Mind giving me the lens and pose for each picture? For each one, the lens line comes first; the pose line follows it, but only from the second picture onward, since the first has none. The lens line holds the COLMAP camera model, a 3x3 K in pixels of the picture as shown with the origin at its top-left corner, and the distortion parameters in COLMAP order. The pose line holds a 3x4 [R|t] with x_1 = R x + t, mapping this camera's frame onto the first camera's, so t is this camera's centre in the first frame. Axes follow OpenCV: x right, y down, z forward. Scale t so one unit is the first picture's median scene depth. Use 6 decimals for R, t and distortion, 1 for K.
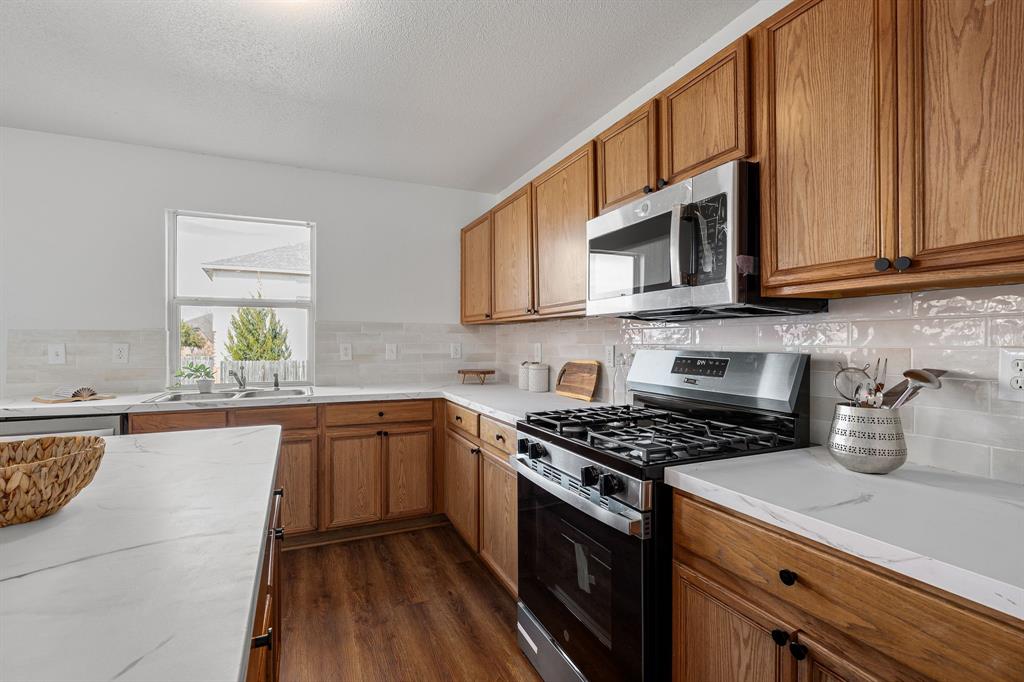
lens RADIAL K [[493.0, 0, 509.4], [0, 493.0, 334.5], [0, 0, 1]] dist [0.005392, 0.000527]
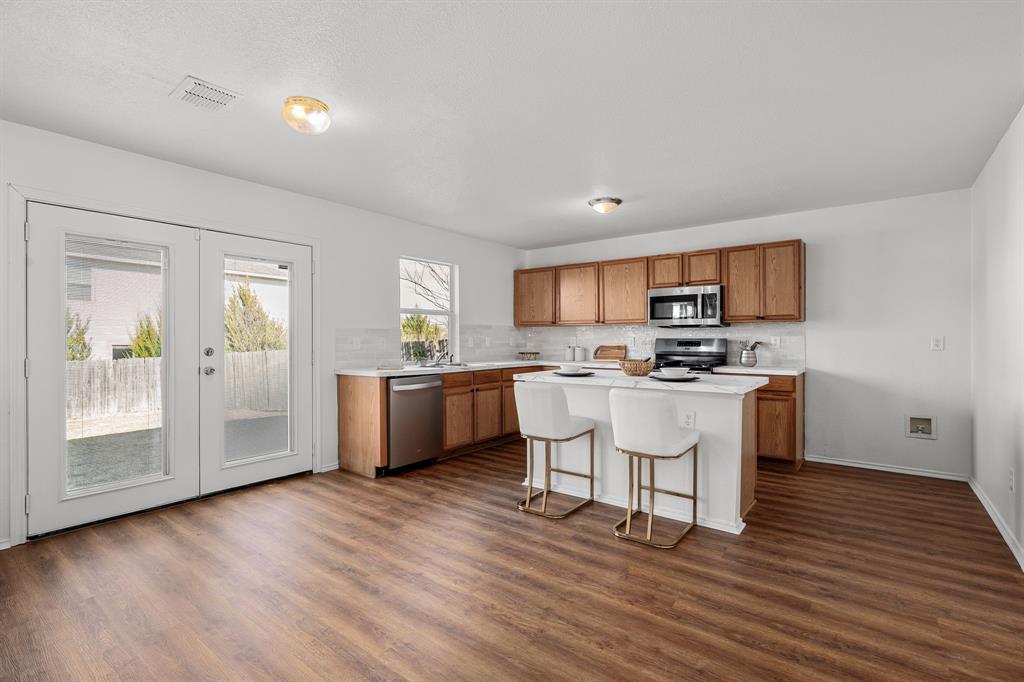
lens RADIAL K [[493.0, 0, 518.2], [0, 493.0, 343.3], [0, 0, 1]] dist [0.005392, 0.000527]
pose [[0.869002, -0.006656, 0.494765, -2.004071], [-0.004548, 0.999760, 0.021437, 0.004000], [-0.494788, -0.020879, 0.868763, -1.087177]]
